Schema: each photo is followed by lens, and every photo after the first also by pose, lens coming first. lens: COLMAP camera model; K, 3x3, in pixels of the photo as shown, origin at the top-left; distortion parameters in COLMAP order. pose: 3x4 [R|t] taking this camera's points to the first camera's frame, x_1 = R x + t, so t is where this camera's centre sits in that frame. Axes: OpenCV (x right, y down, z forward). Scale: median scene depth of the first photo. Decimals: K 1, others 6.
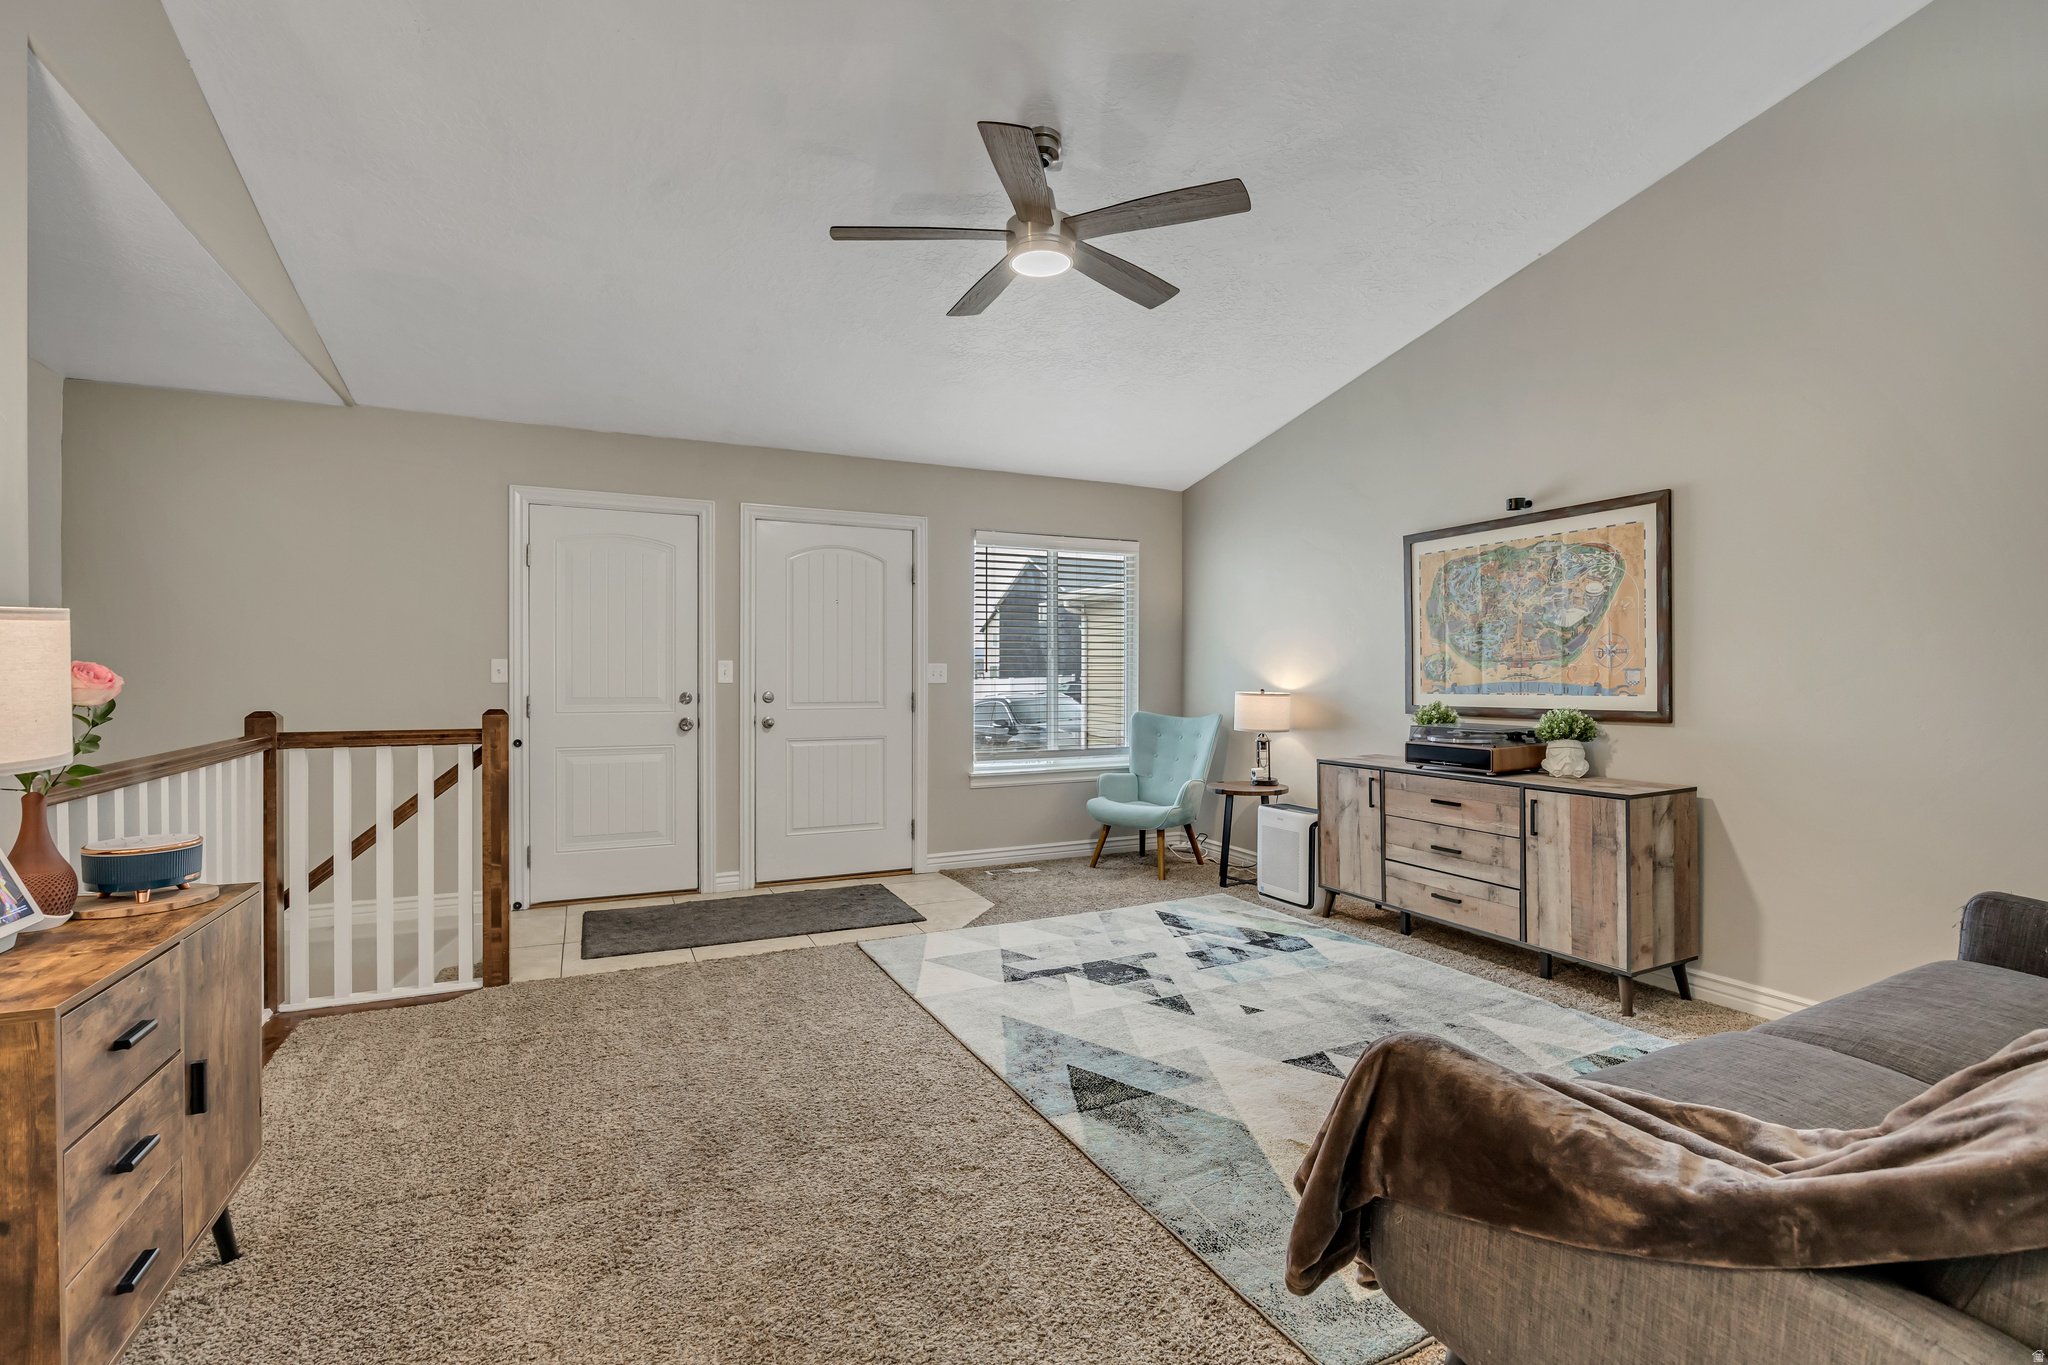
lens RADIAL K [[920.2, 0, 1023.5], [0, 920.2, 688.7], [0, 0, 1]] dist [-0.012773, 0.001004]
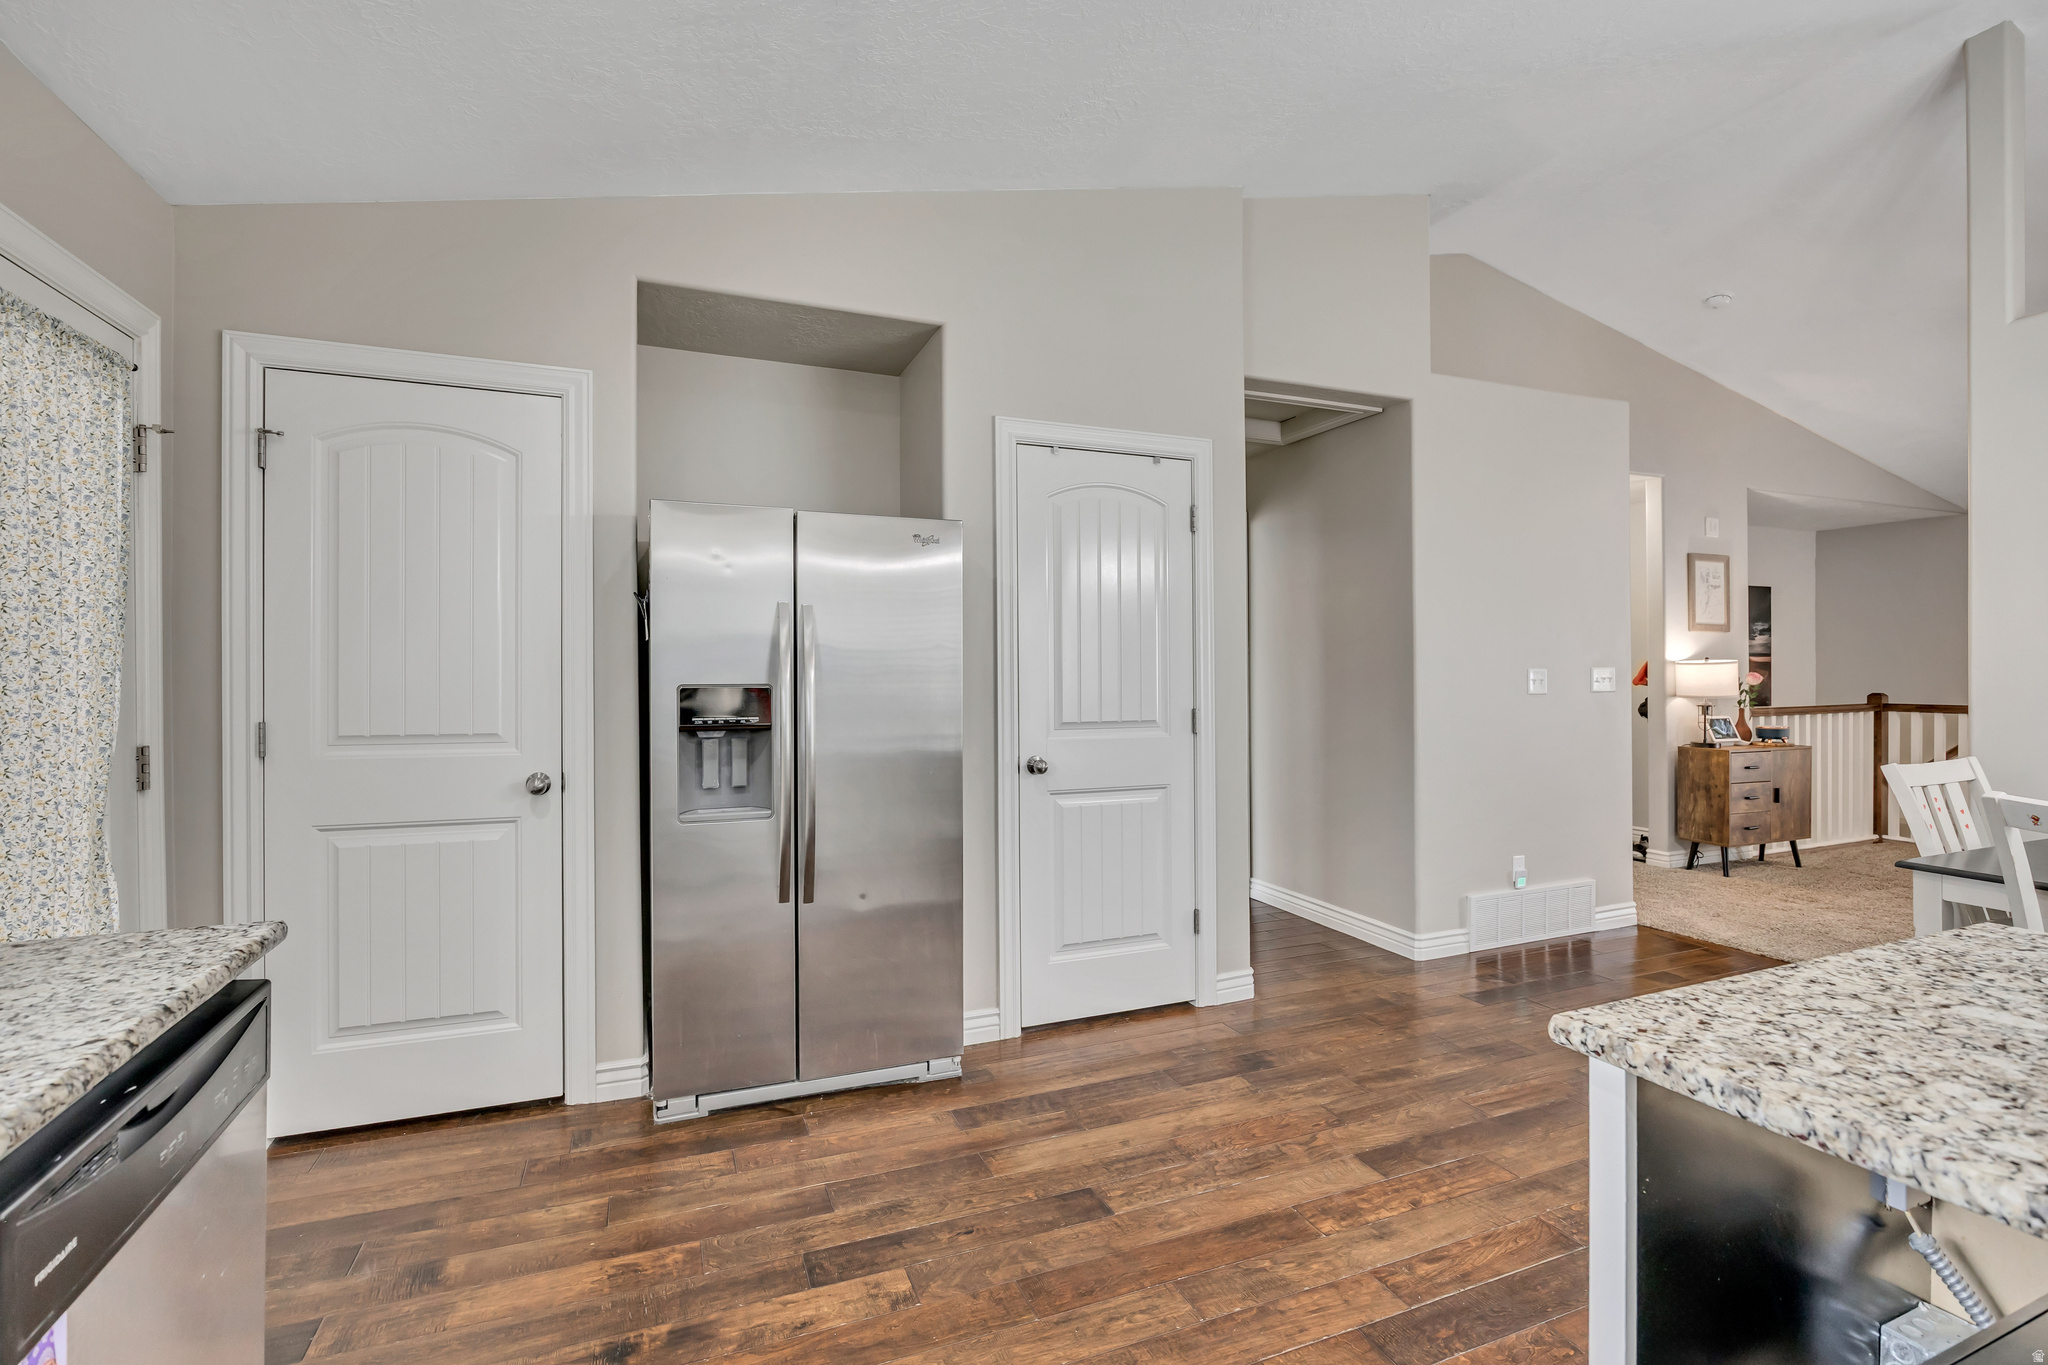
lens RADIAL K [[920.2, 0, 1042.2], [0, 920.2, 672.9], [0, 0, 1]] dist [-0.012773, 0.001004]
pose [[-0.049720, 0.001008, -0.998763, 1.134389], [-0.015133, 0.999884, 0.001763, 0.003636], [0.998649, 0.015202, -0.049699, -0.682092]]
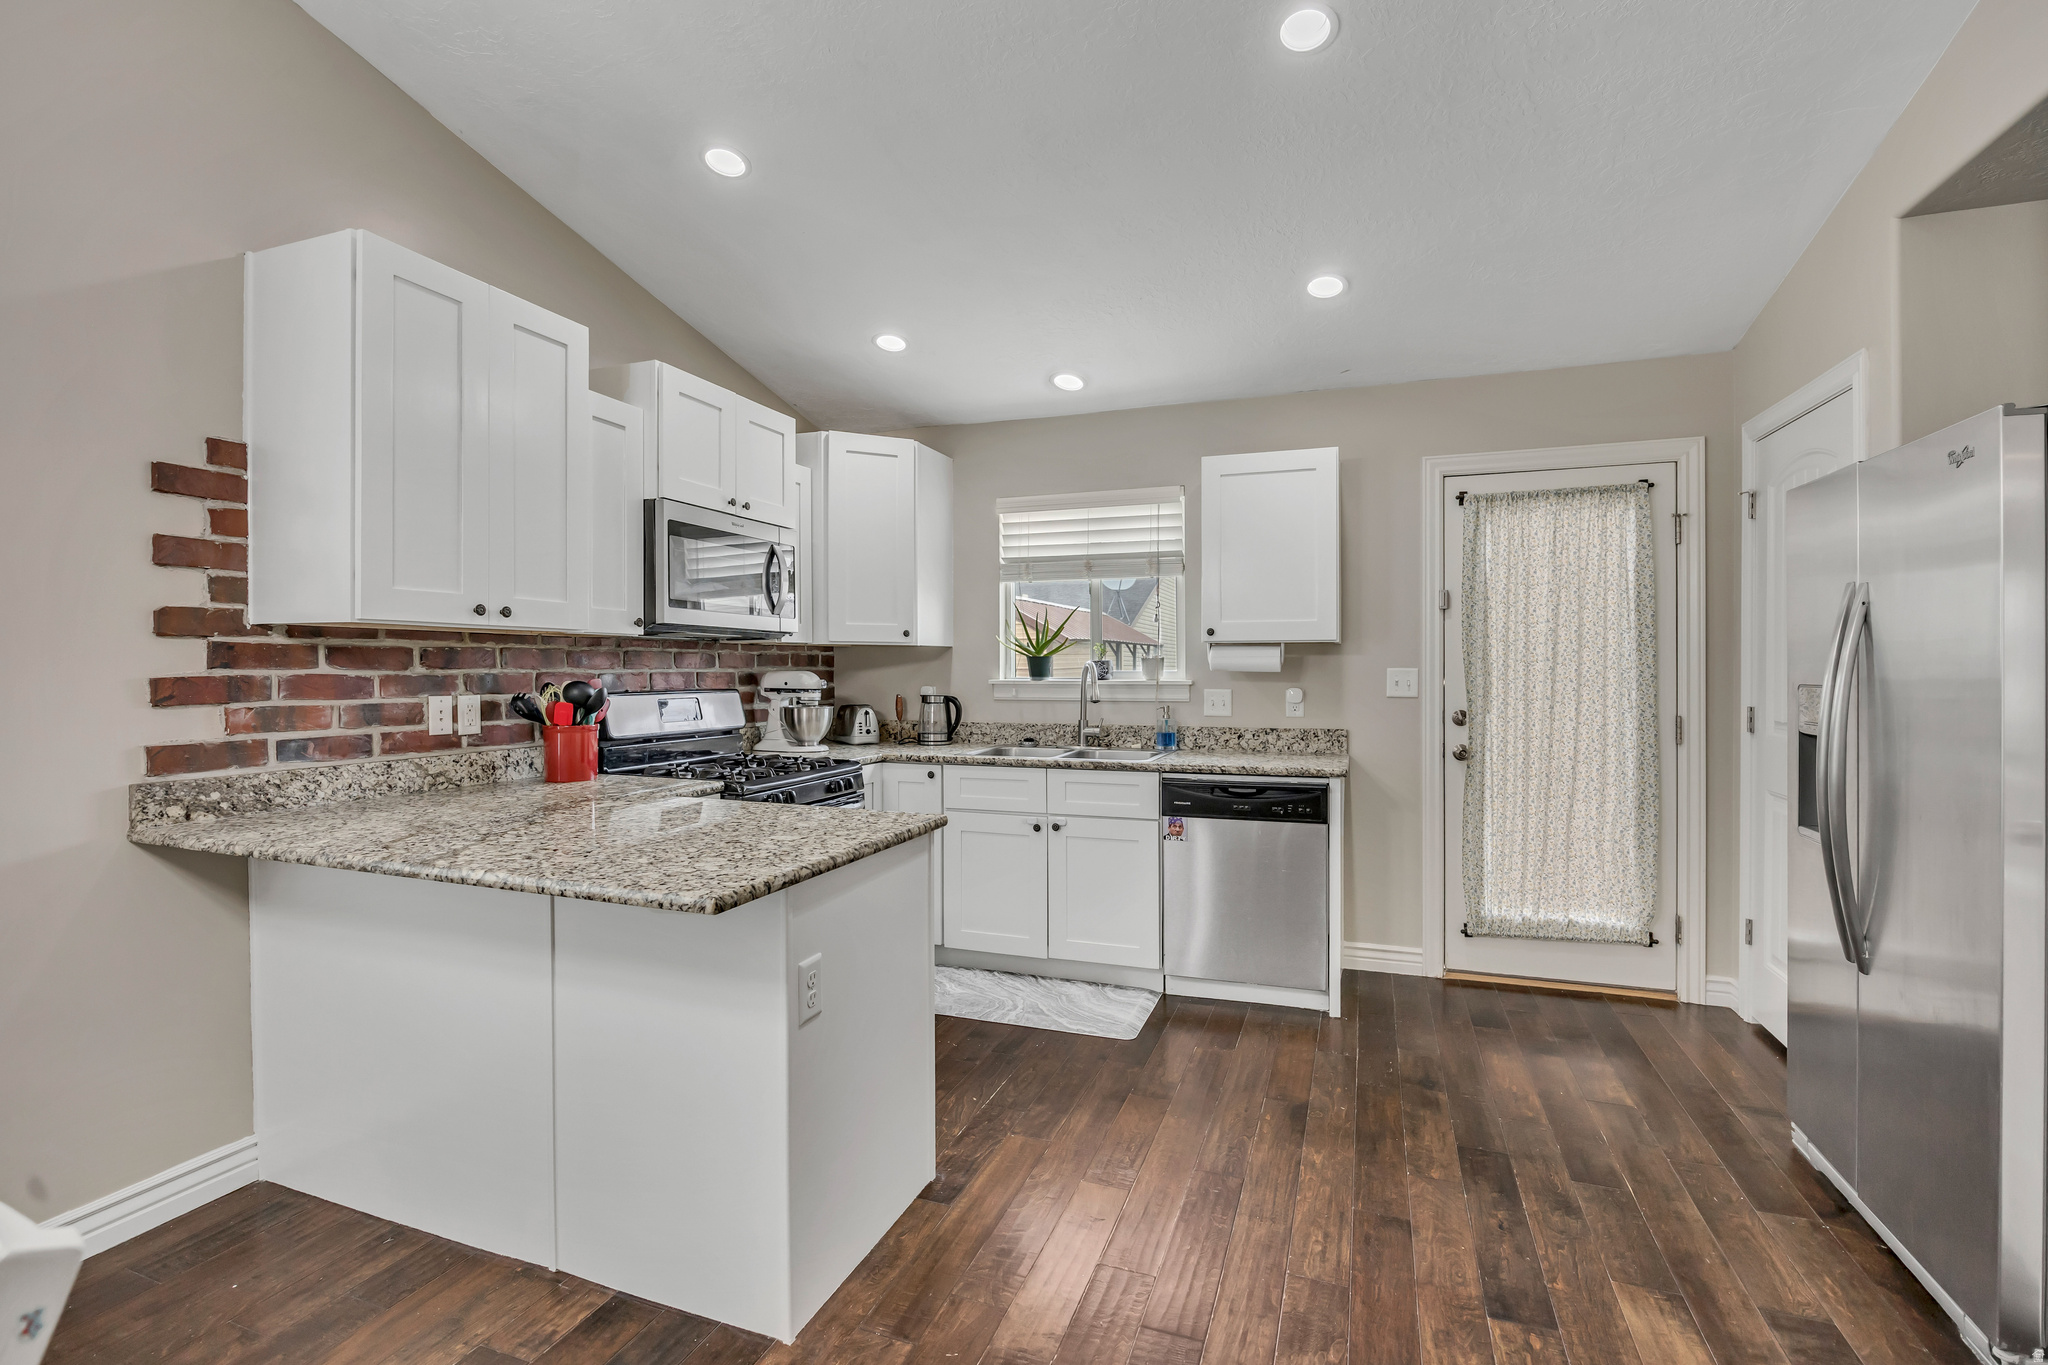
lens RADIAL K [[920.2, 0, 1030.9], [0, 920.2, 678.8], [0, 0, 1]] dist [-0.012773, 0.001004]
pose [[-0.703516, -0.006648, 0.710649, 0.399419], [0.012365, 0.999690, 0.021594, -0.009228], [-0.710572, 0.023979, -0.703216, -0.162481]]
